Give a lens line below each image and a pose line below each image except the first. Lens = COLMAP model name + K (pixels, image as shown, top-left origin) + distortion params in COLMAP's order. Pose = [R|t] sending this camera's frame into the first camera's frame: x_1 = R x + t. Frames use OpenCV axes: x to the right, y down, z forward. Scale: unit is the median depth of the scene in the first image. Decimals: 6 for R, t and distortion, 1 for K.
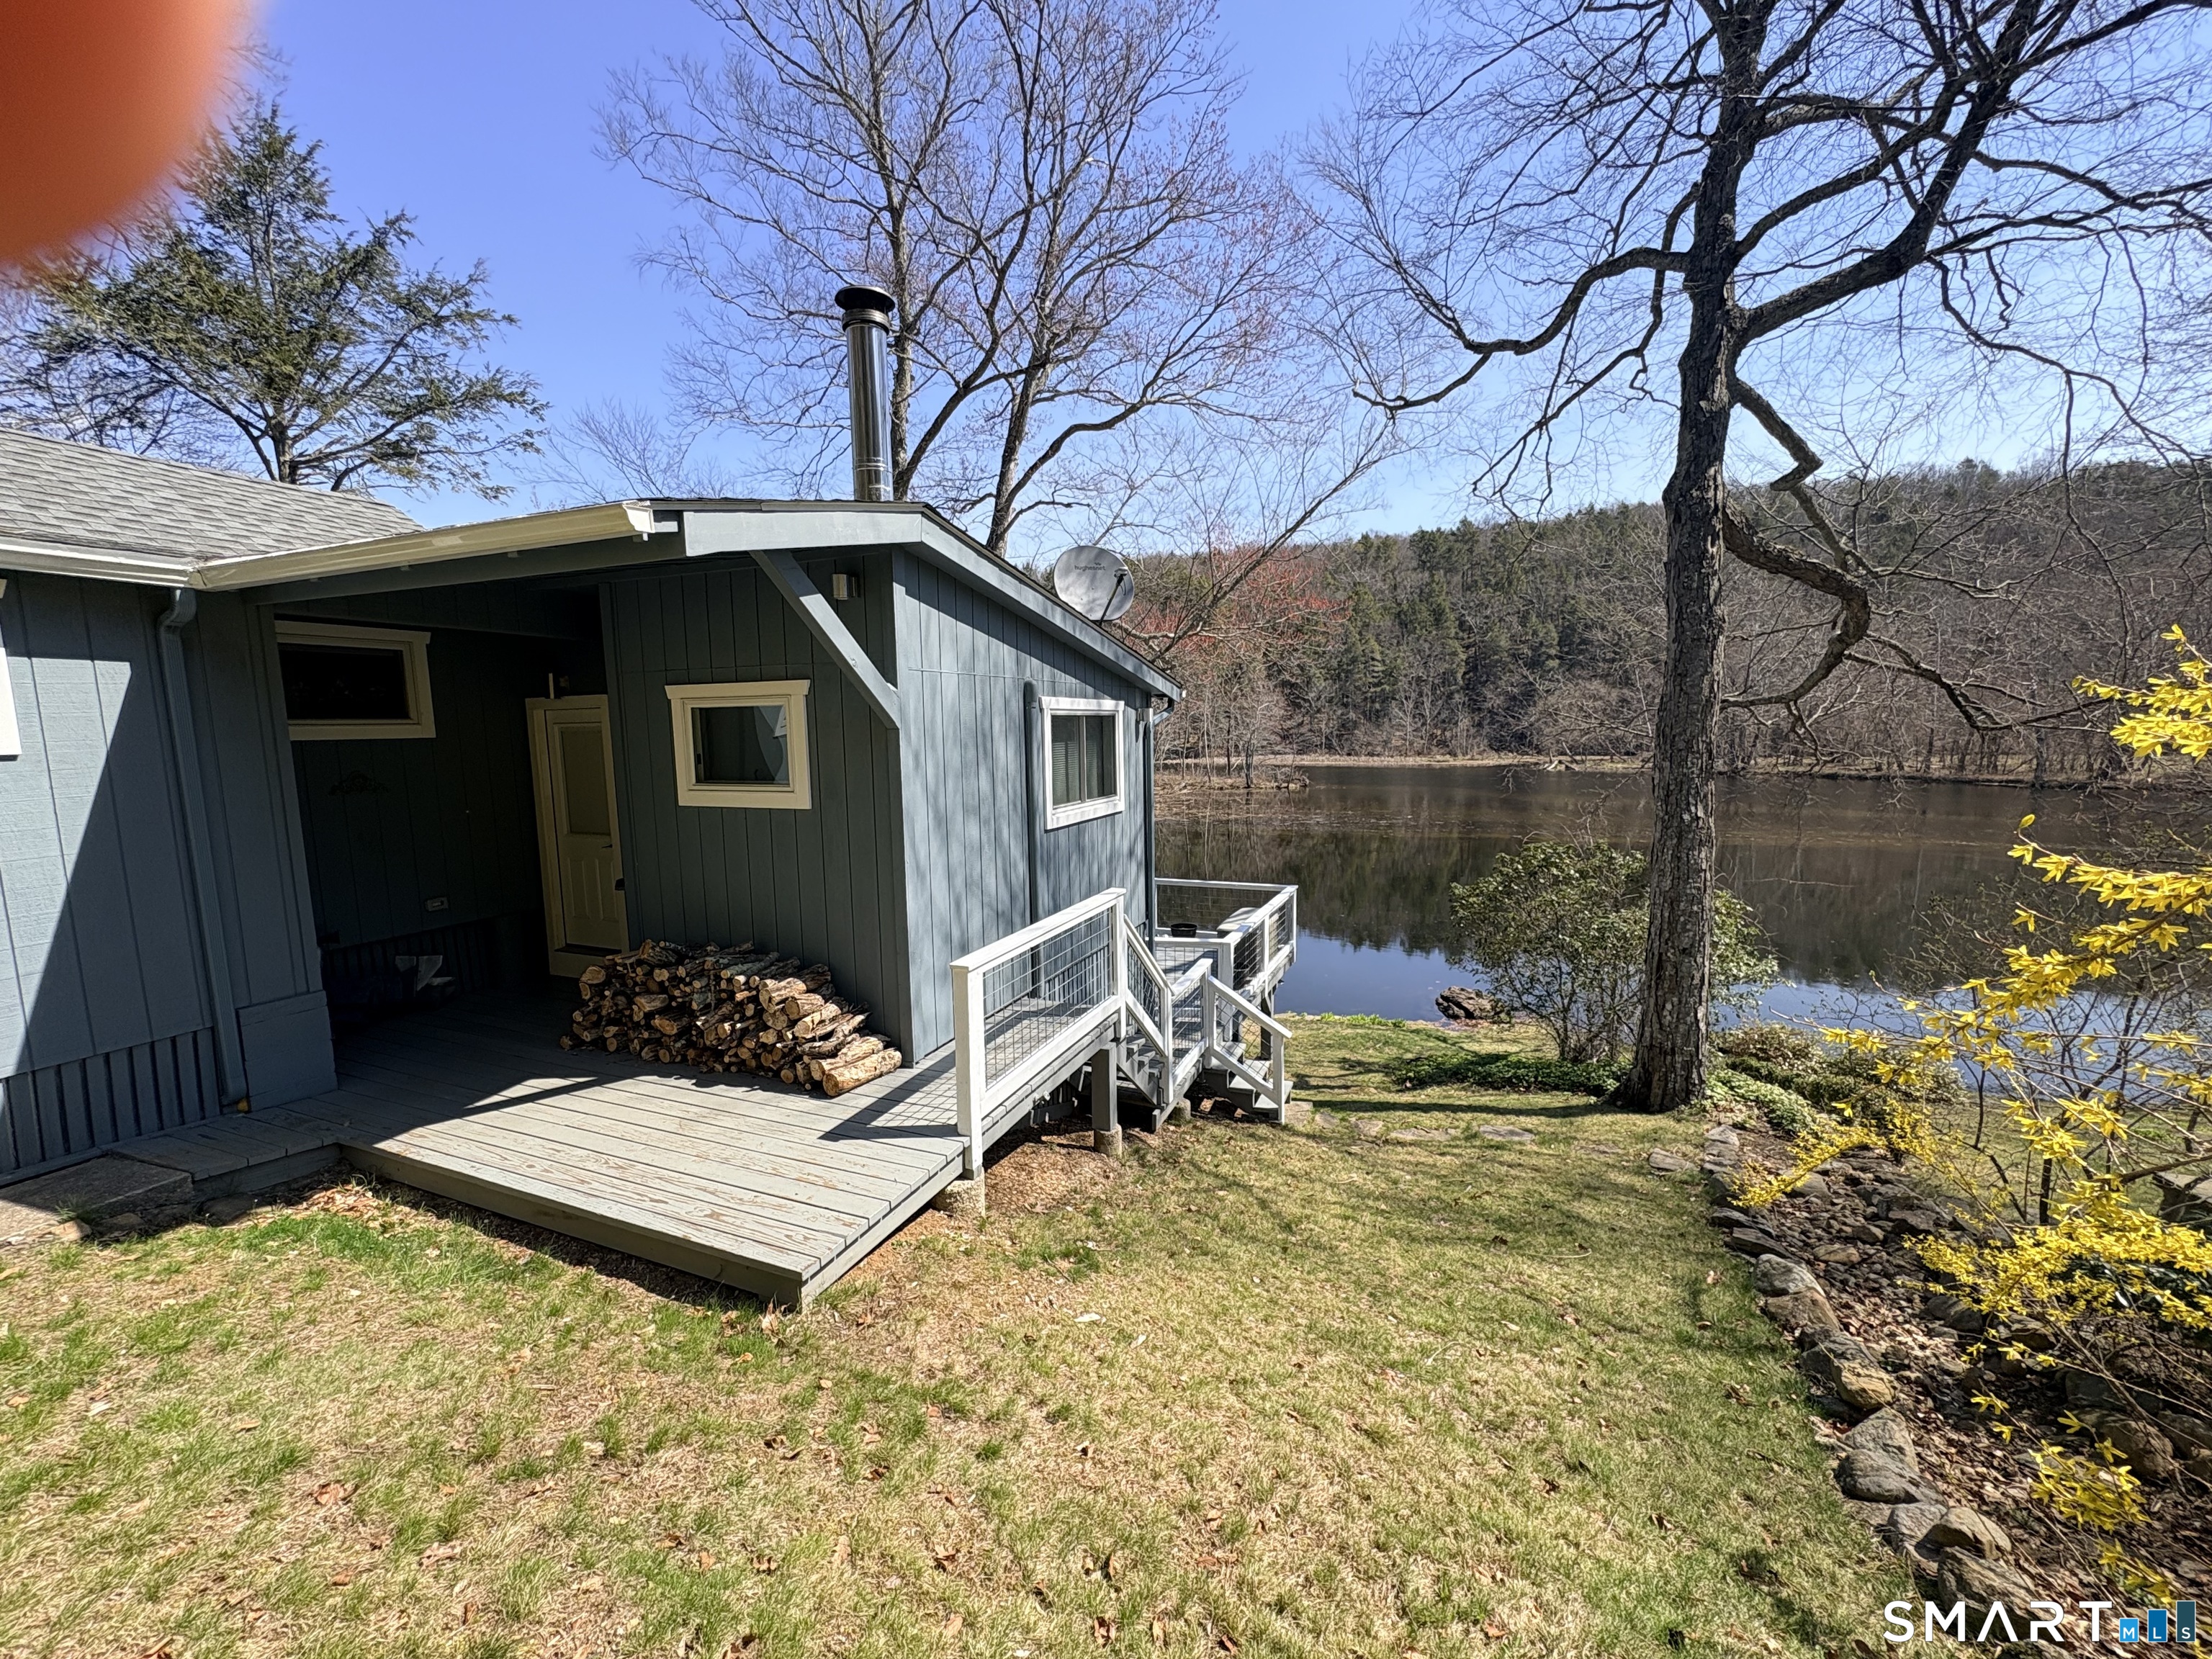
lens RADIAL K [[880.5, 0, 1107.9], [0, 880.5, 832.2], [0, 0, 1]] dist [-0.000149, -0.000210]
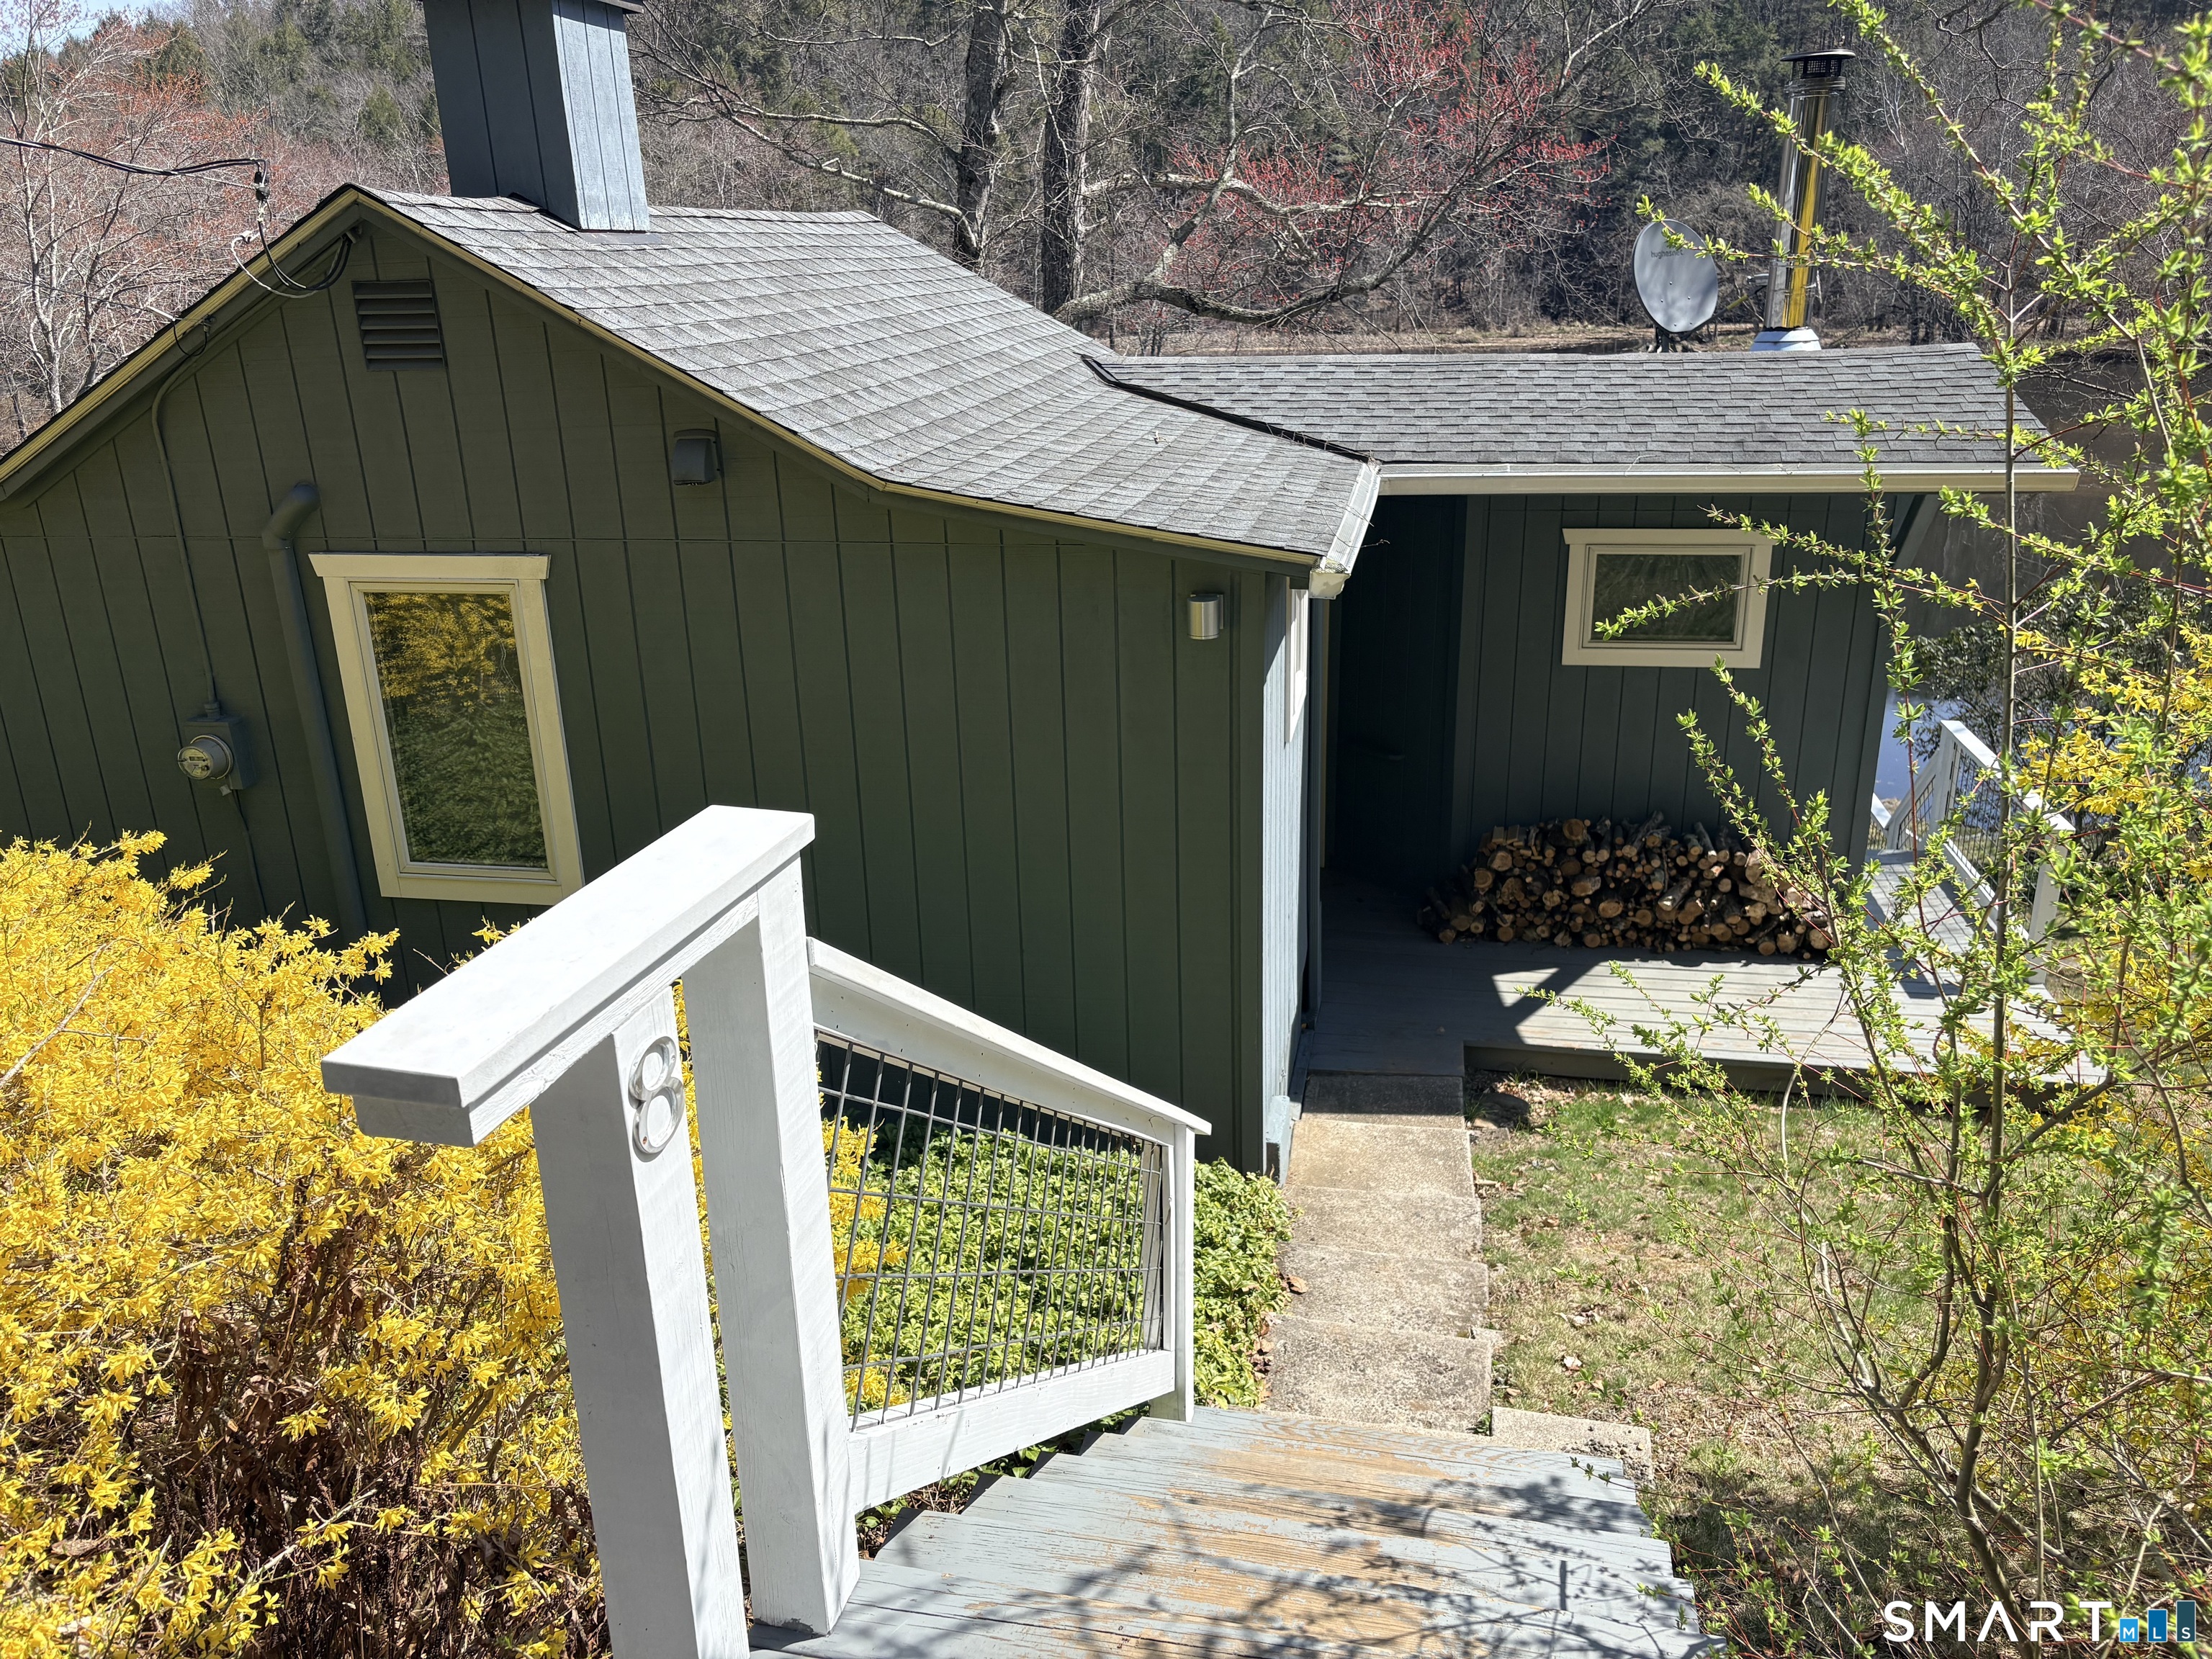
lens RADIAL K [[1670.5, 0, 1112.2], [0, 1670.5, 827.1], [0, 0, 1]] dist [0.032523, -0.017744]
pose [[0.980721, -0.073875, 0.180911, -0.896180], [0.035332, 0.977565, 0.207650, -0.169572], [-0.192193, -0.197255, 0.961328, -0.396764]]
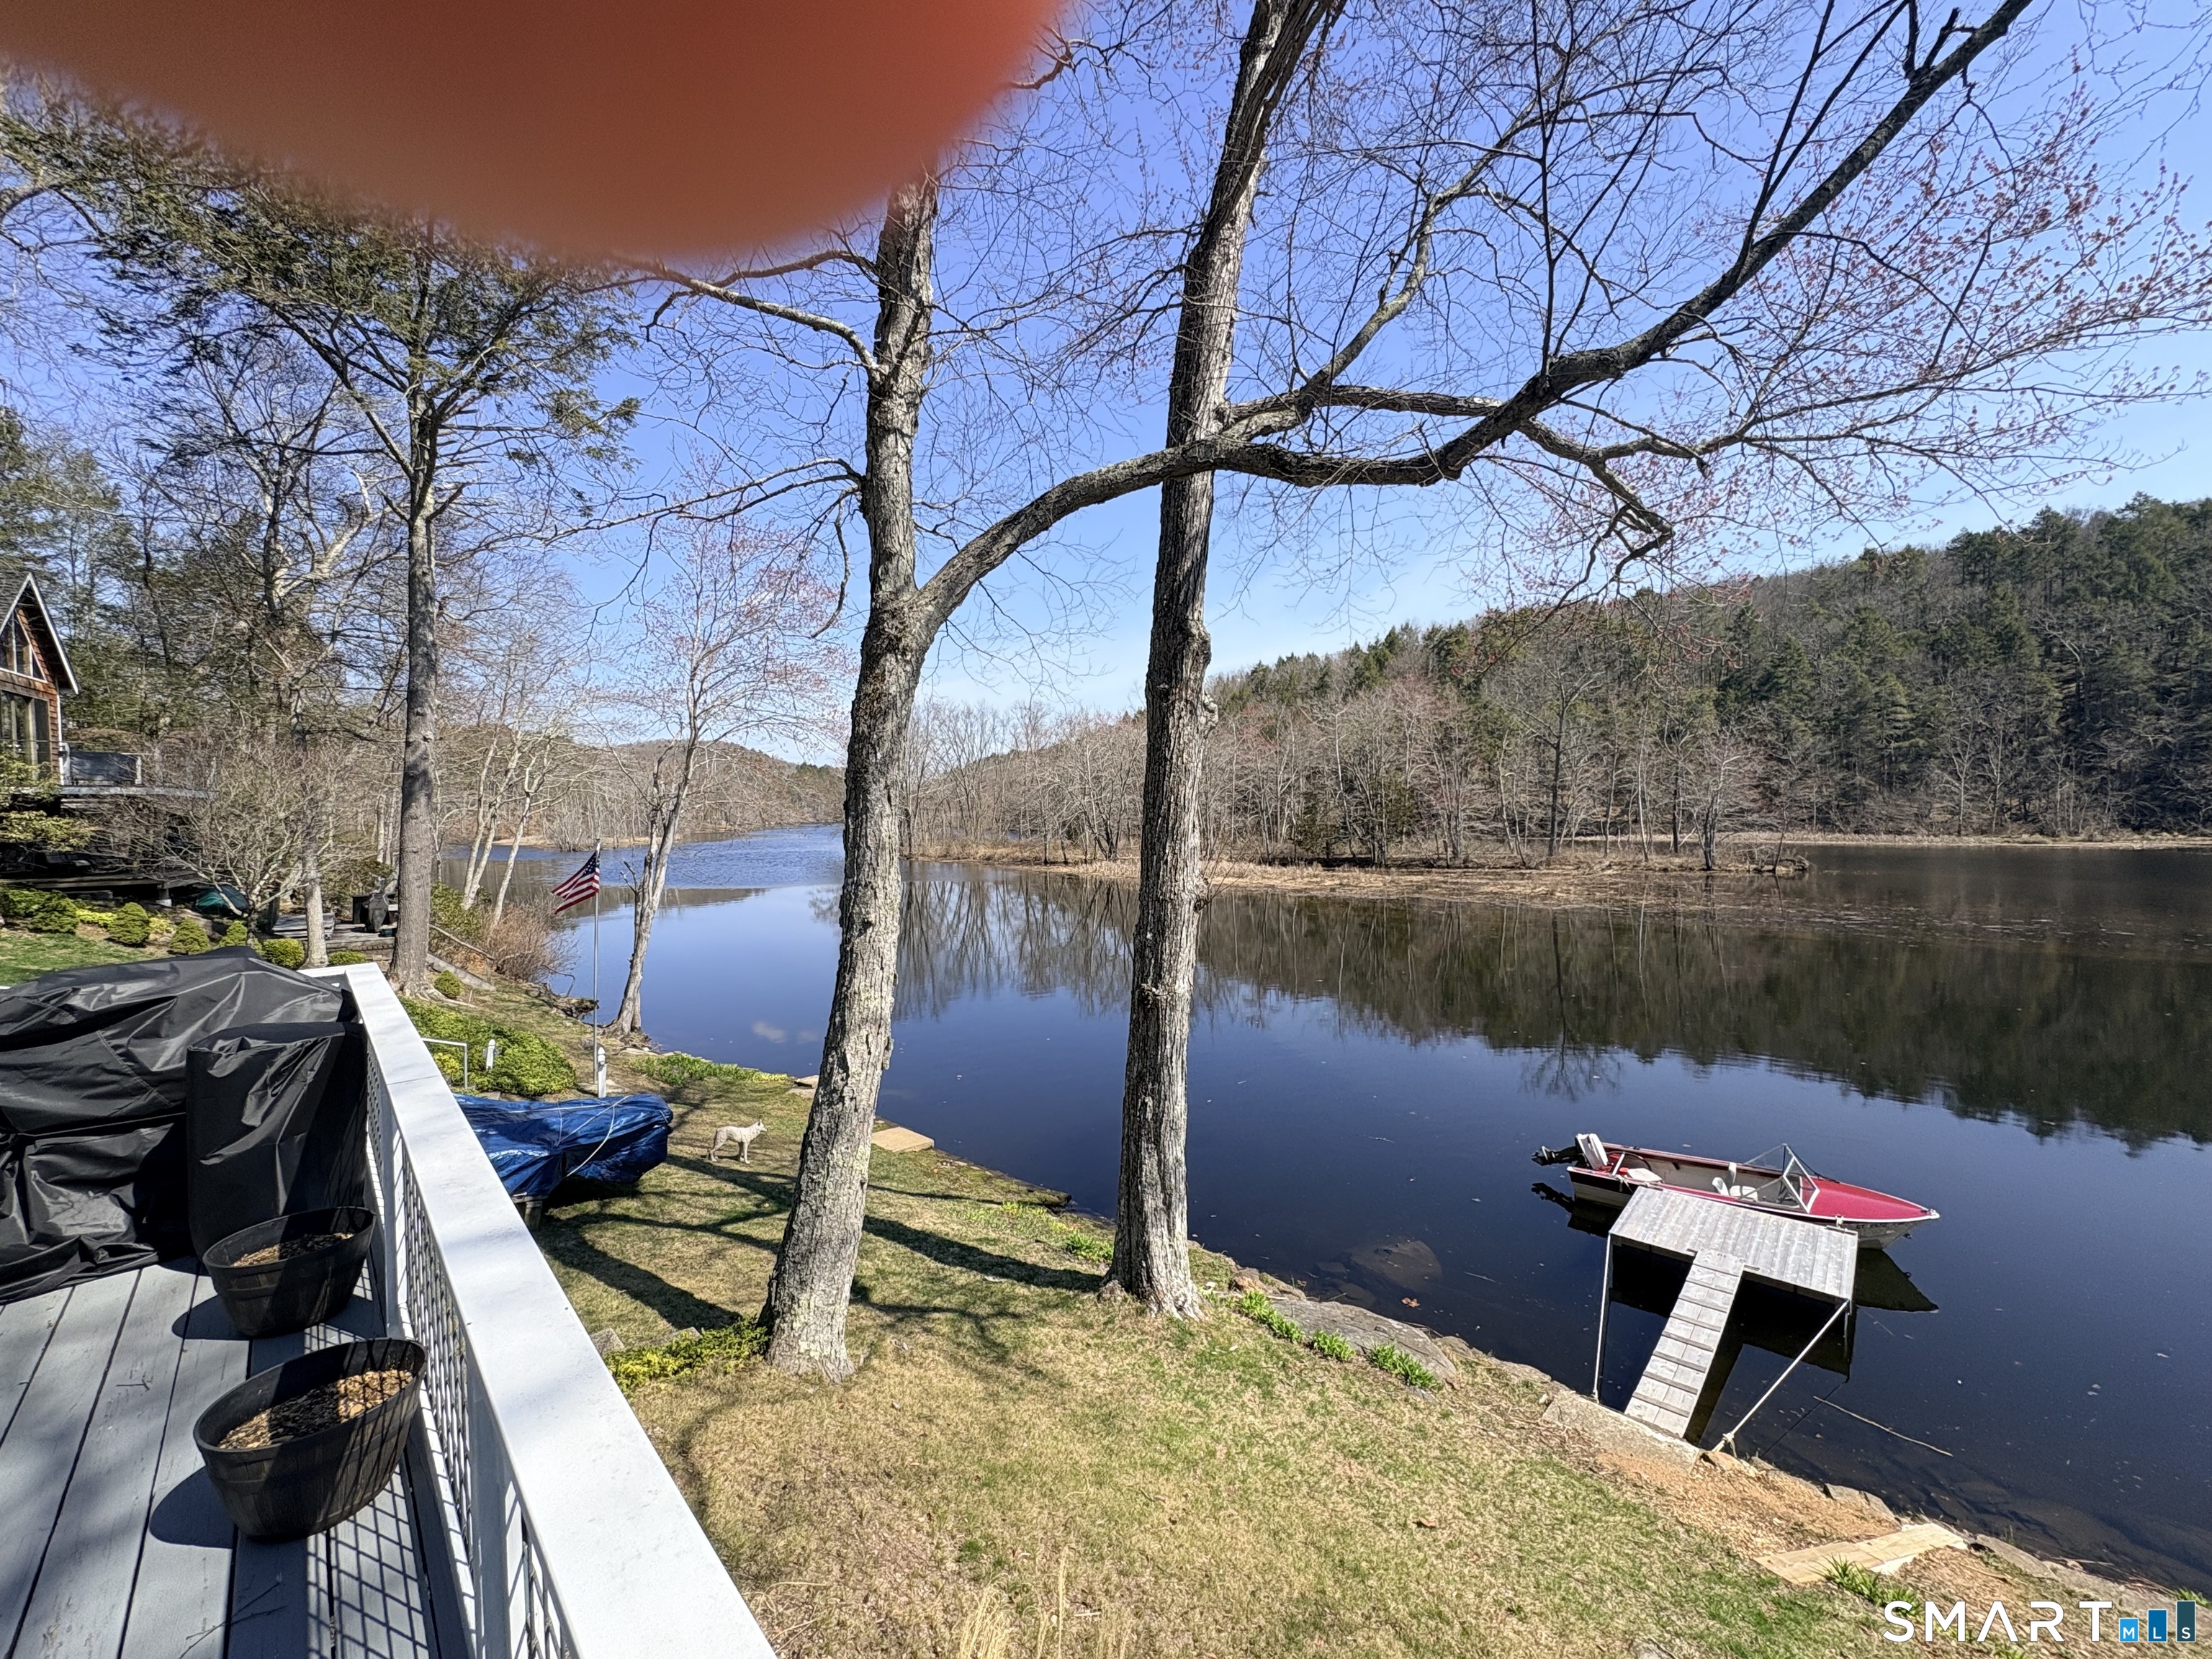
lens RADIAL K [[880.5, 0, 1107.6], [0, 880.5, 831.4], [0, 0, 1]] dist [-0.000149, -0.000210]
pose [[0.913460, 0.010998, -0.406780, -0.000992], [-0.047543, 0.995673, -0.079843, 0.000819], [0.404142, 0.092273, 0.910030, 1.586484]]
